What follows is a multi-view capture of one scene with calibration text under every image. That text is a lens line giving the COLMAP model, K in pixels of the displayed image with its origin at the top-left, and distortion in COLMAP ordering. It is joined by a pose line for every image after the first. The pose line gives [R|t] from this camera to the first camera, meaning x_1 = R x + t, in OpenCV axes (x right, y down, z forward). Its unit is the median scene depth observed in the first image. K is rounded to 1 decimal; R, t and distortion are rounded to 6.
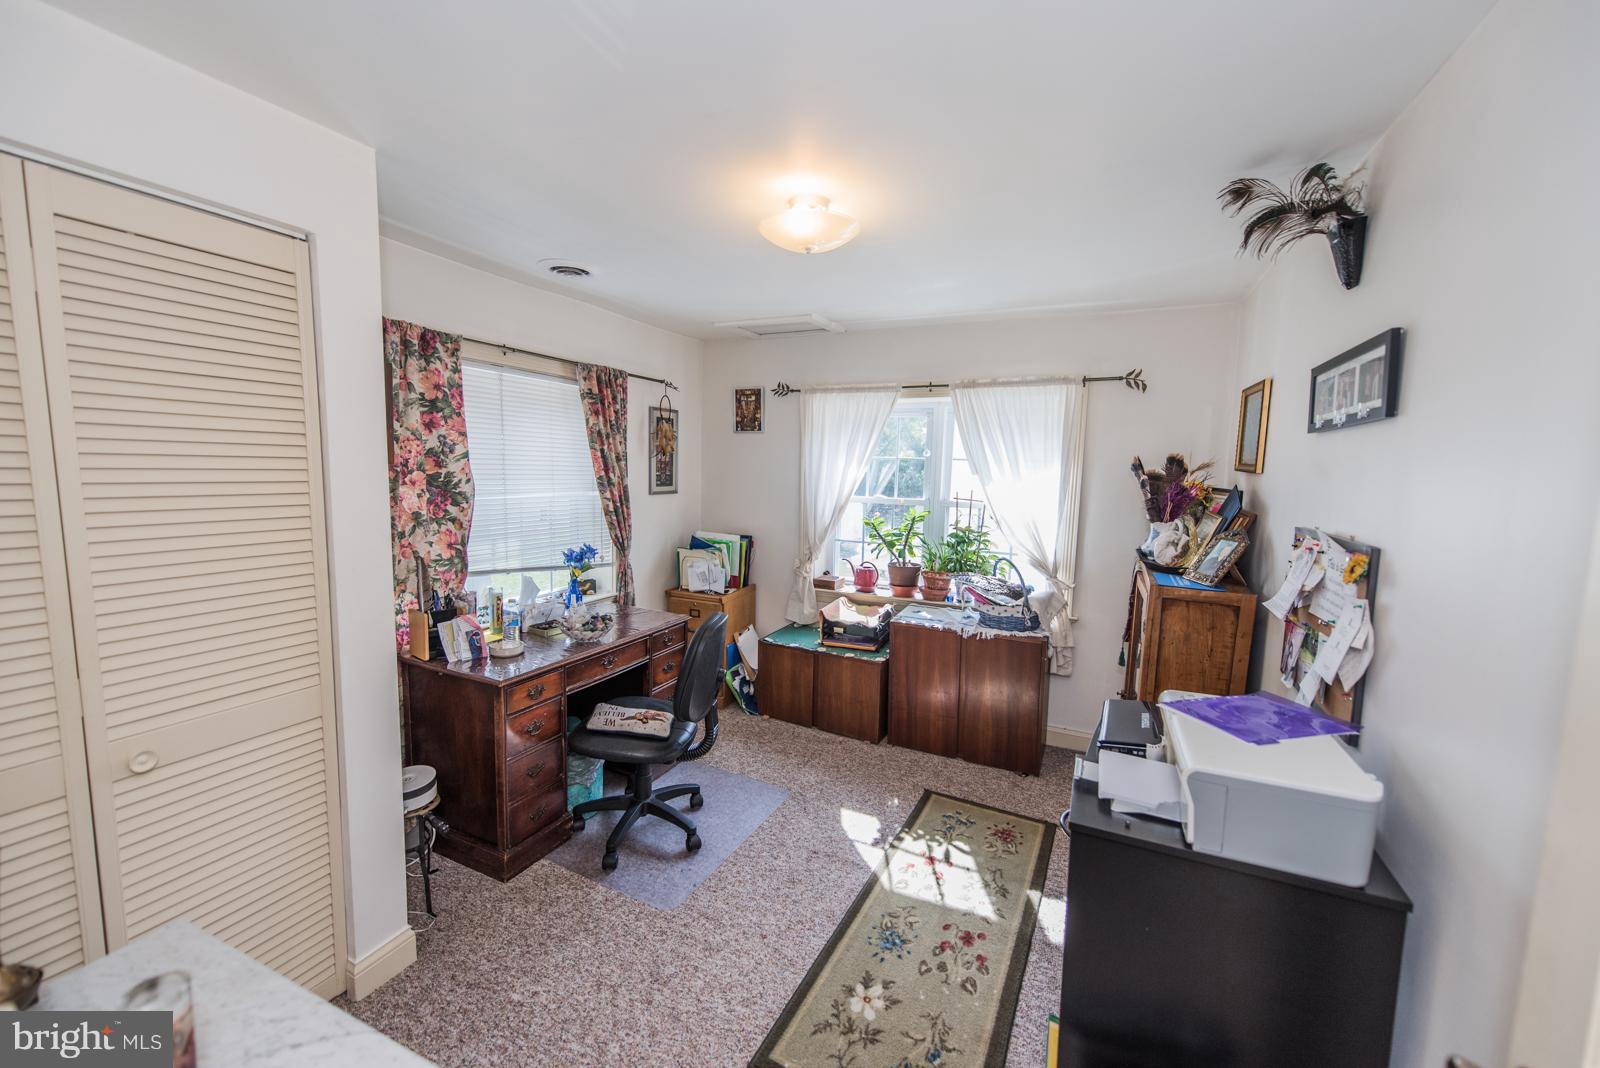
lens RADIAL K [[615.8, 0, 797.9], [0, 615.8, 533.5], [0, 0, 1]] dist [-0.001525, -0.003009]
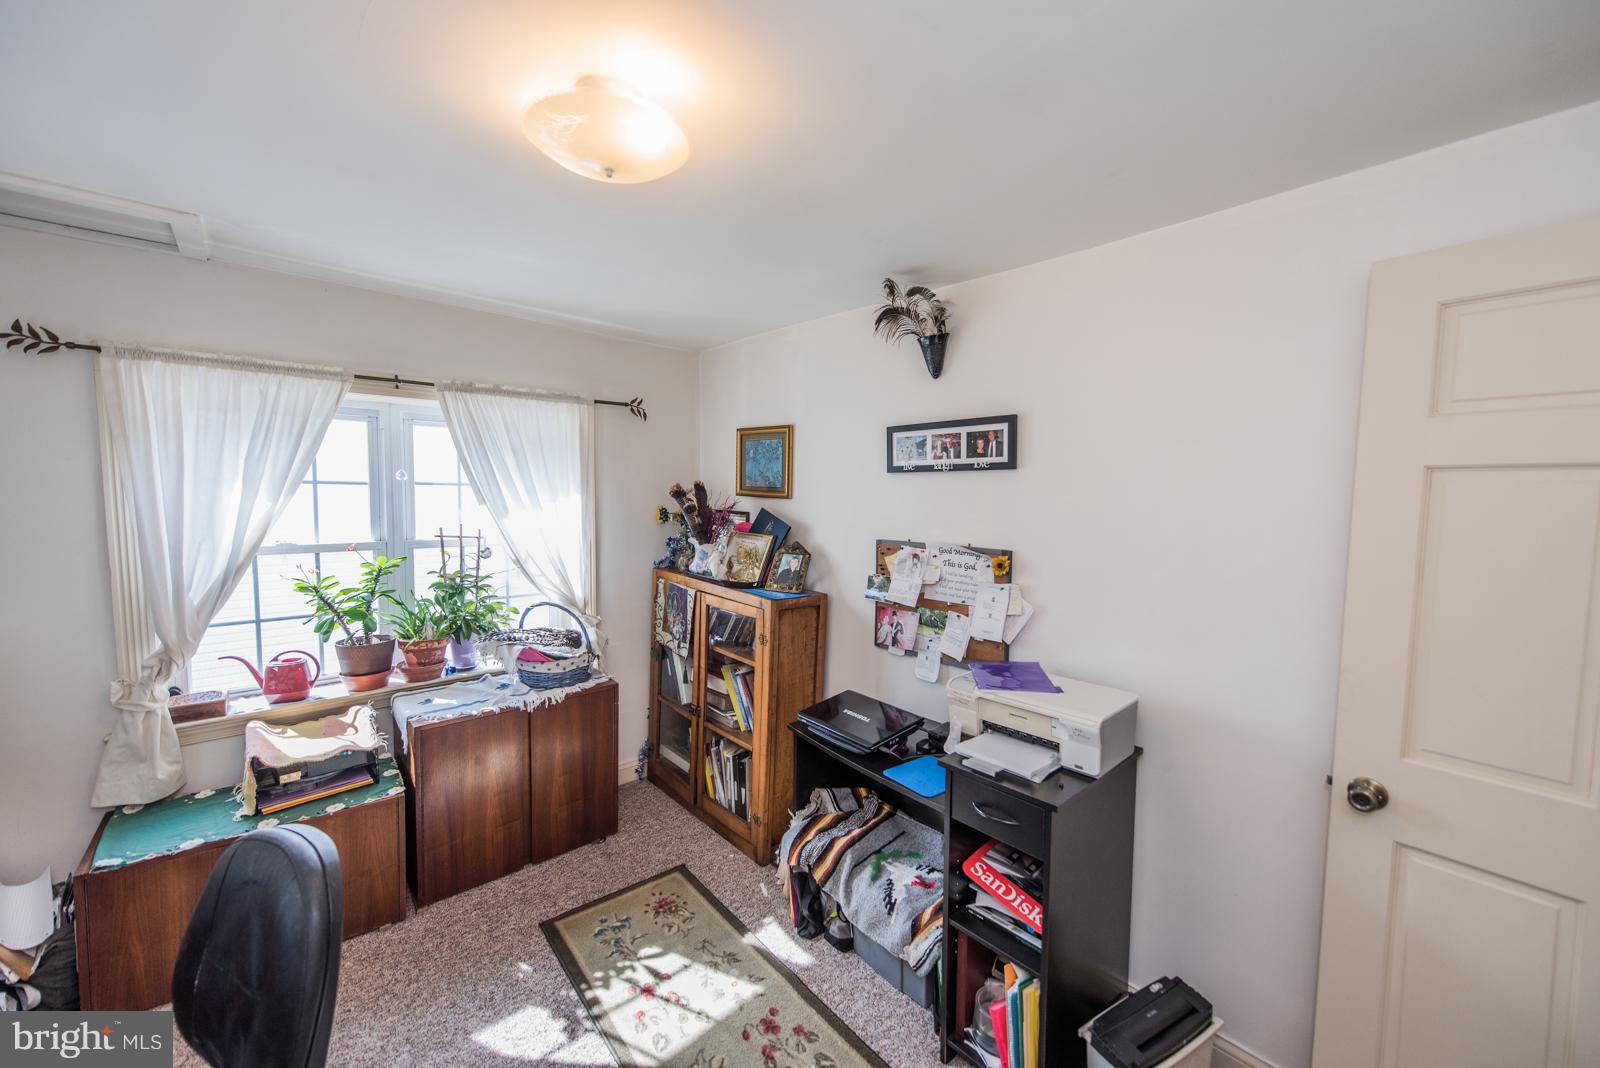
lens RADIAL K [[615.8, 0, 797.5], [0, 615.8, 533.2], [0, 0, 1]] dist [-0.001525, -0.003009]
pose [[0.381530, -0.080682, 0.920829, -0.295072], [0.098037, 0.994097, 0.046481, -0.058981], [-0.919143, 0.072542, 0.387188, 0.348596]]
